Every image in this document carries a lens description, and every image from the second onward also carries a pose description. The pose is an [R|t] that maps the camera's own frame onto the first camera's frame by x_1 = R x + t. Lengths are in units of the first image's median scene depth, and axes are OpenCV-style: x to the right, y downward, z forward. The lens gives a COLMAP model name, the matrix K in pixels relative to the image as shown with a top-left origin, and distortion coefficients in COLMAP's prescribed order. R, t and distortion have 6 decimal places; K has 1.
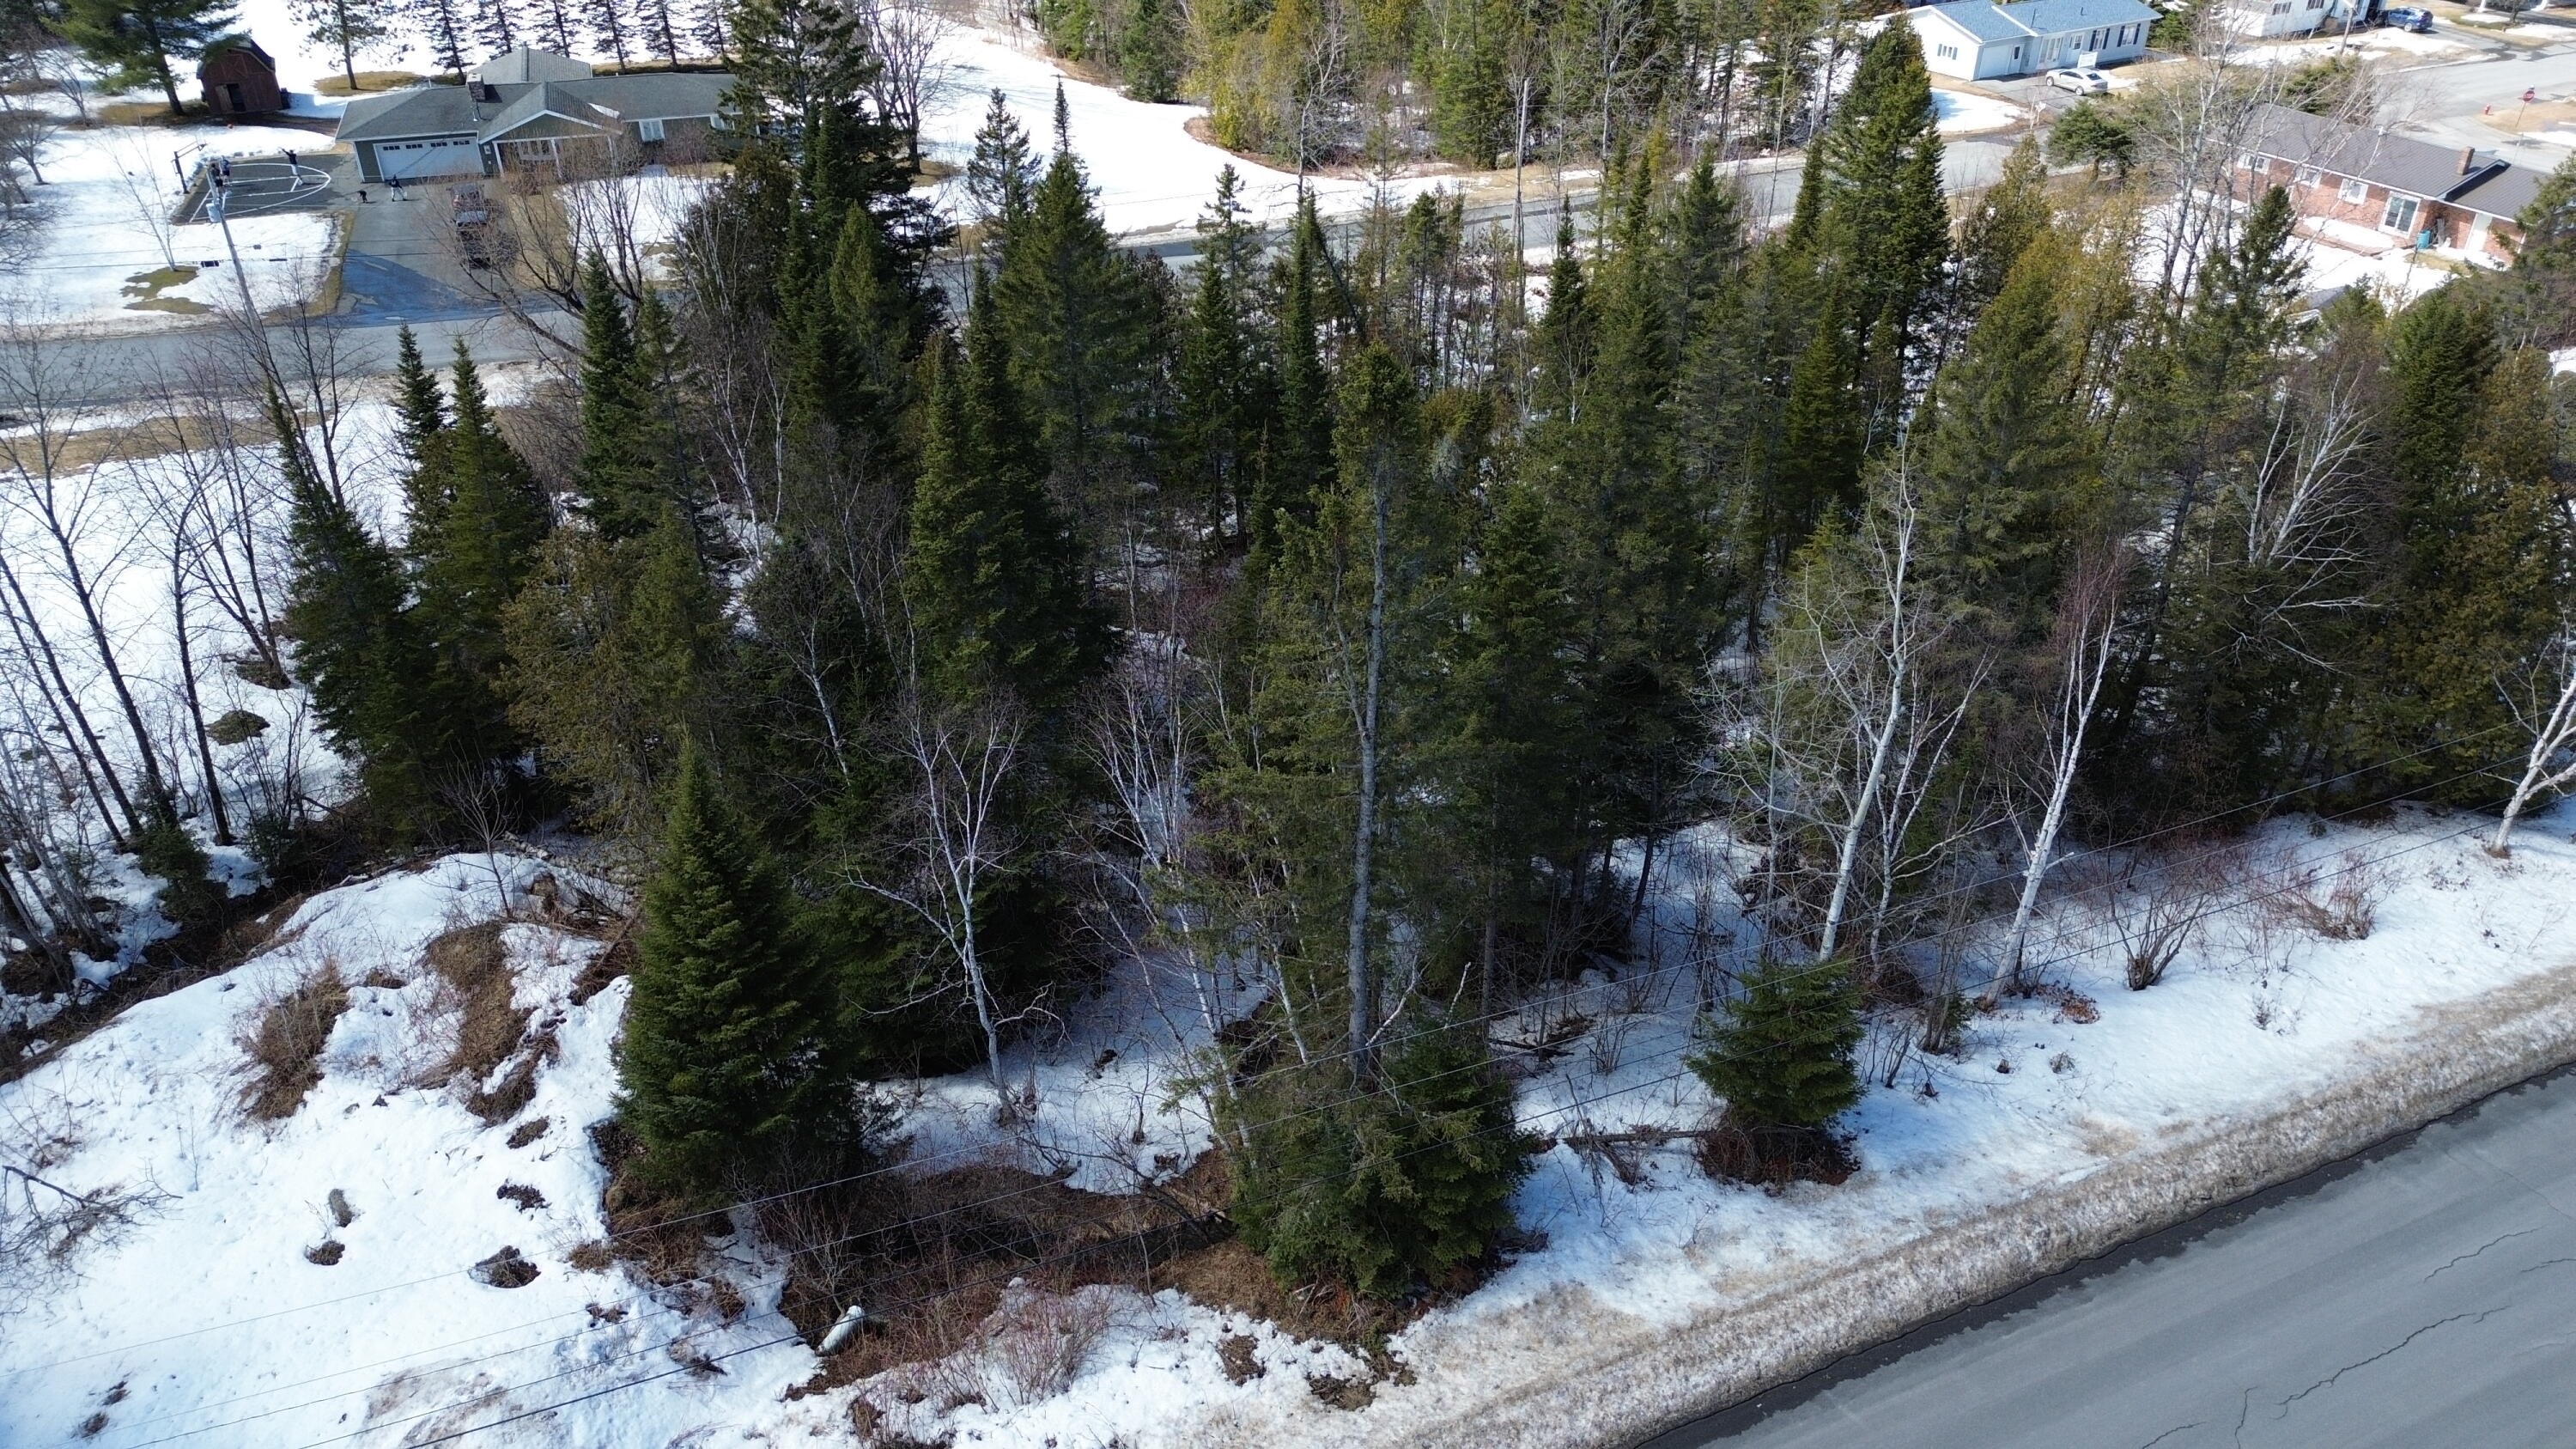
lens RADIAL K [[1813.9, 0, 1288.0], [0, 1813.9, 724.5], [0, 0, 1]] dist [0.080571, -0.076923]
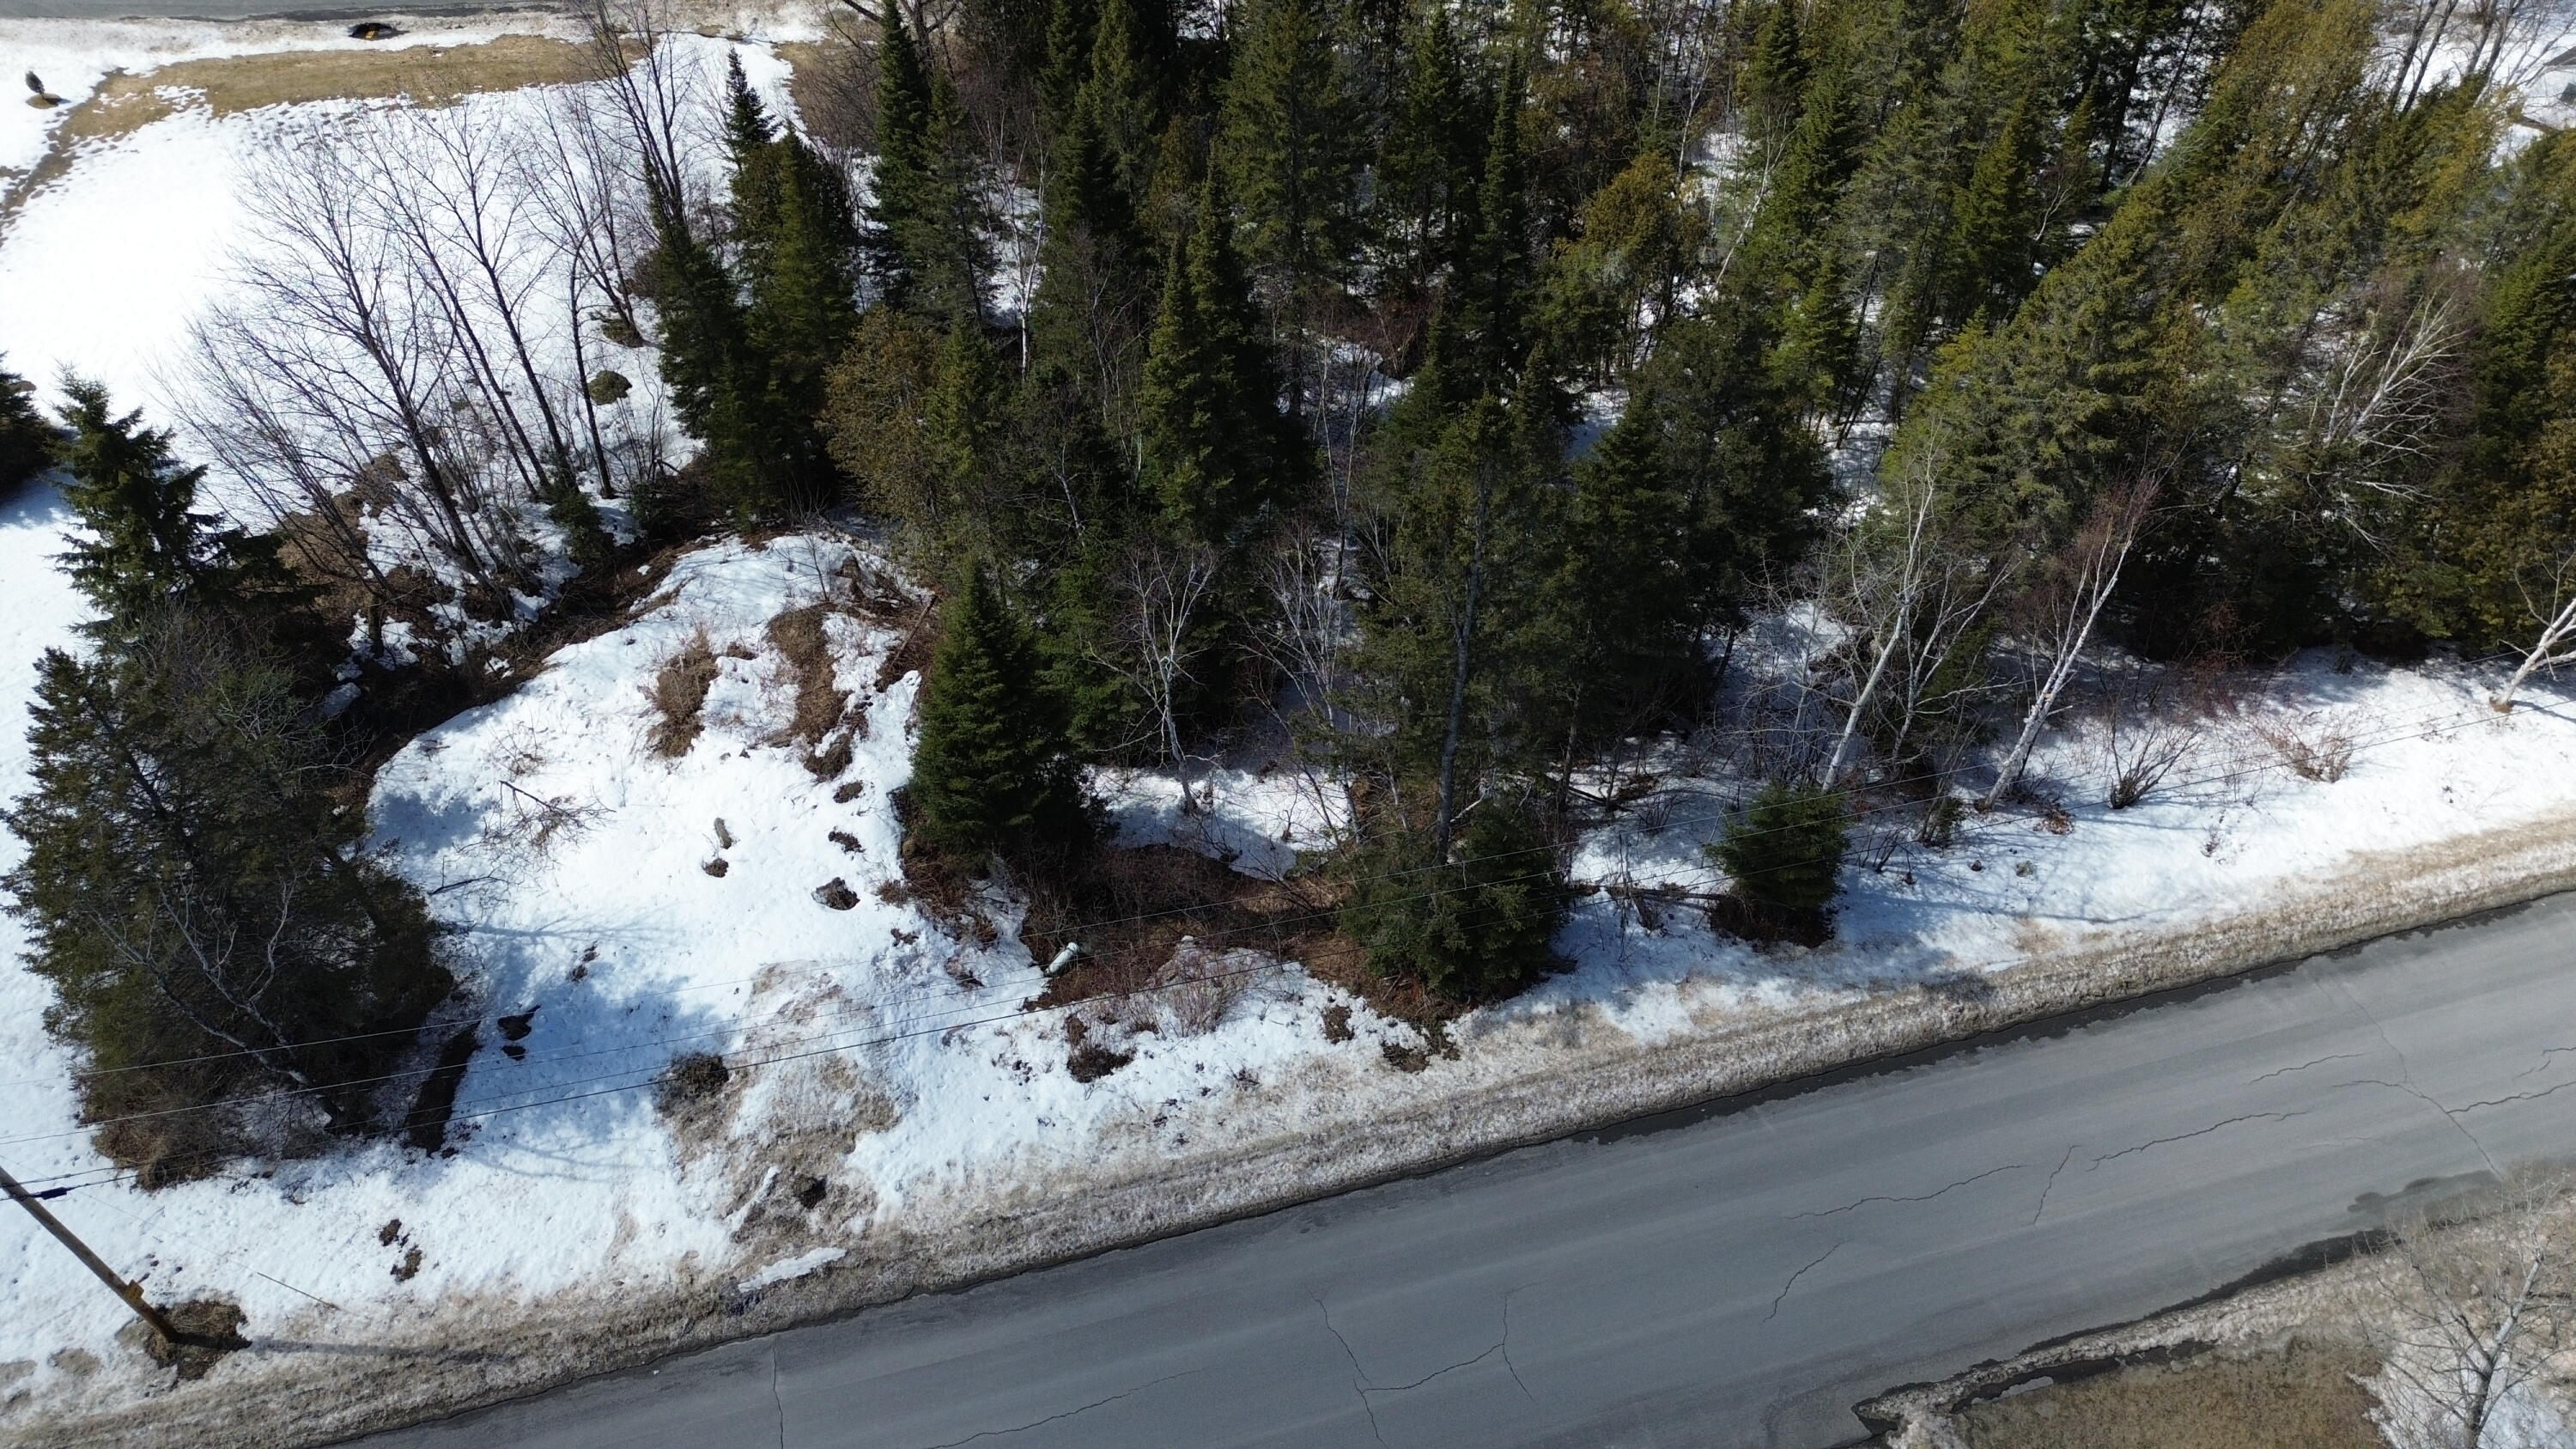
lens RADIAL K [[1808.5, 0, 1288.0], [0, 1808.5, 724.5], [0, 0, 1]] dist [0.091455, -0.092612]
pose [[0.987775, 0.116233, -0.103875, 0.048291], [-0.082533, 0.955246, 0.284066, -0.236487], [0.132244, -0.272020, 0.953161, -0.239293]]
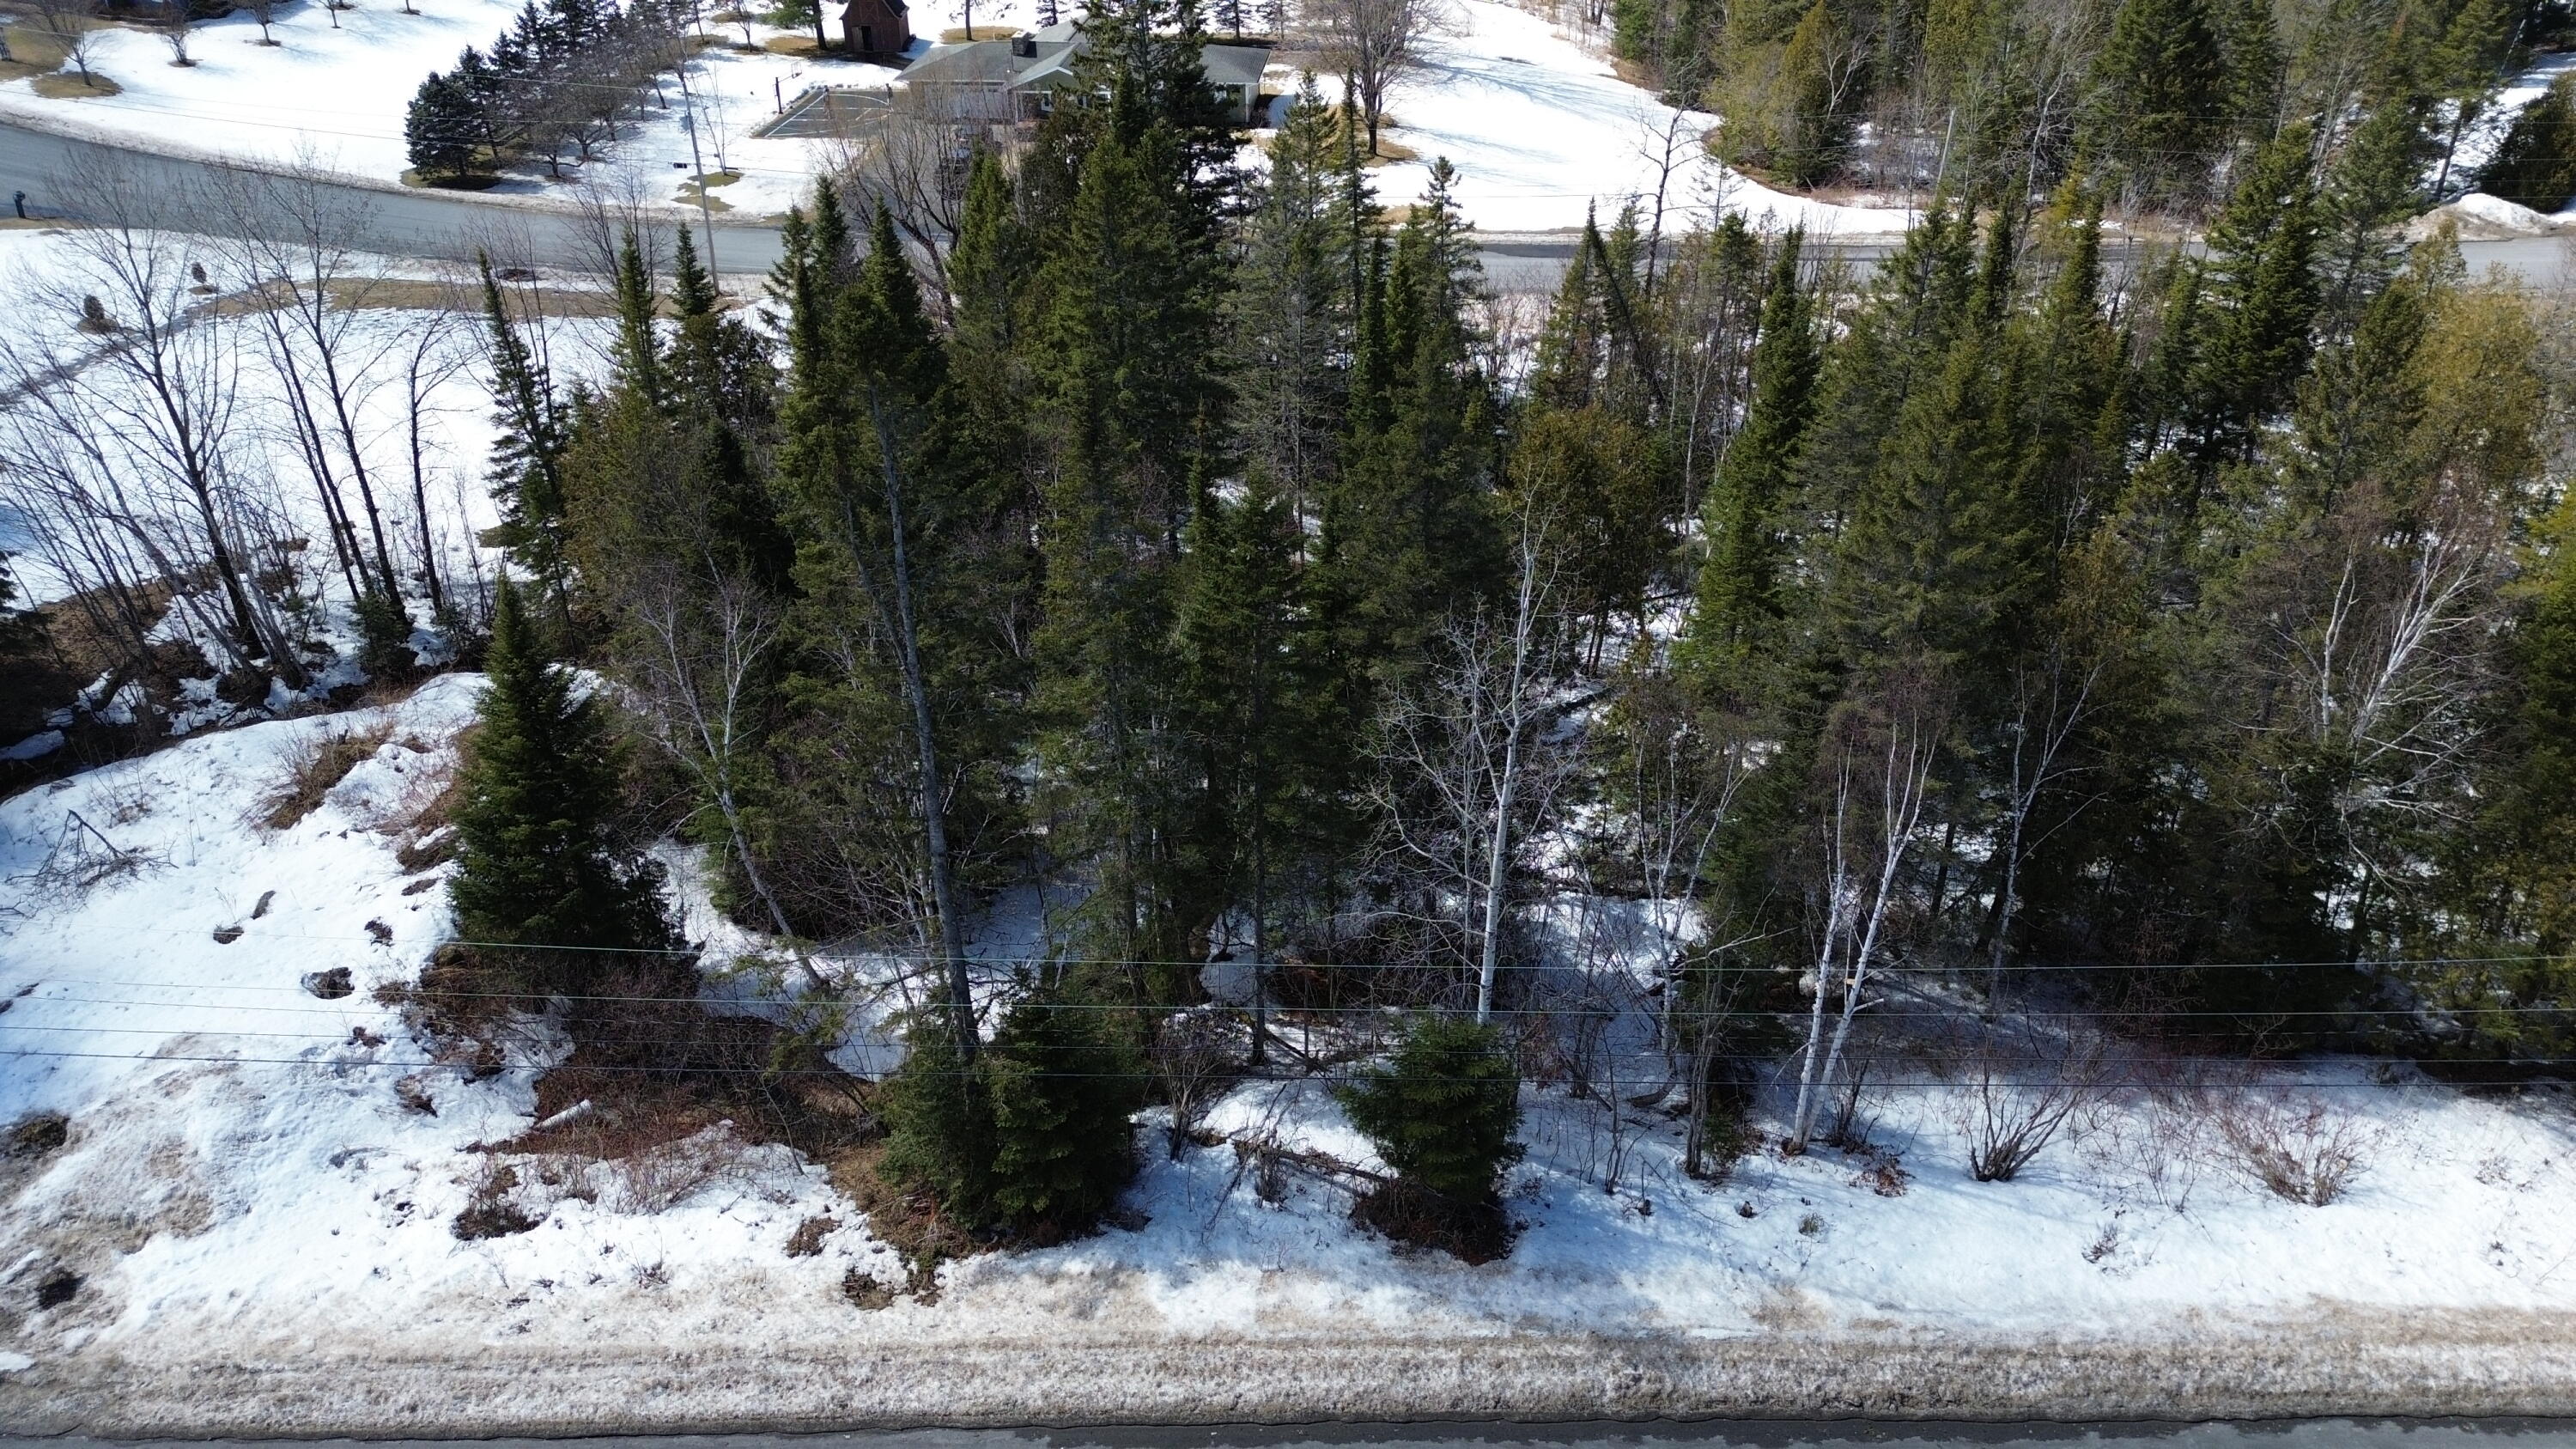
lens RADIAL K [[1813.9, 0, 1288.0], [0, 1813.9, 724.5], [0, 0, 1]] dist [0.080571, -0.076923]
pose [[0.916986, 0.203327, -0.343214, 0.475932], [-0.203757, 0.978388, 0.035225, -0.034993], [0.342958, 0.037631, 0.938597, 0.073381]]
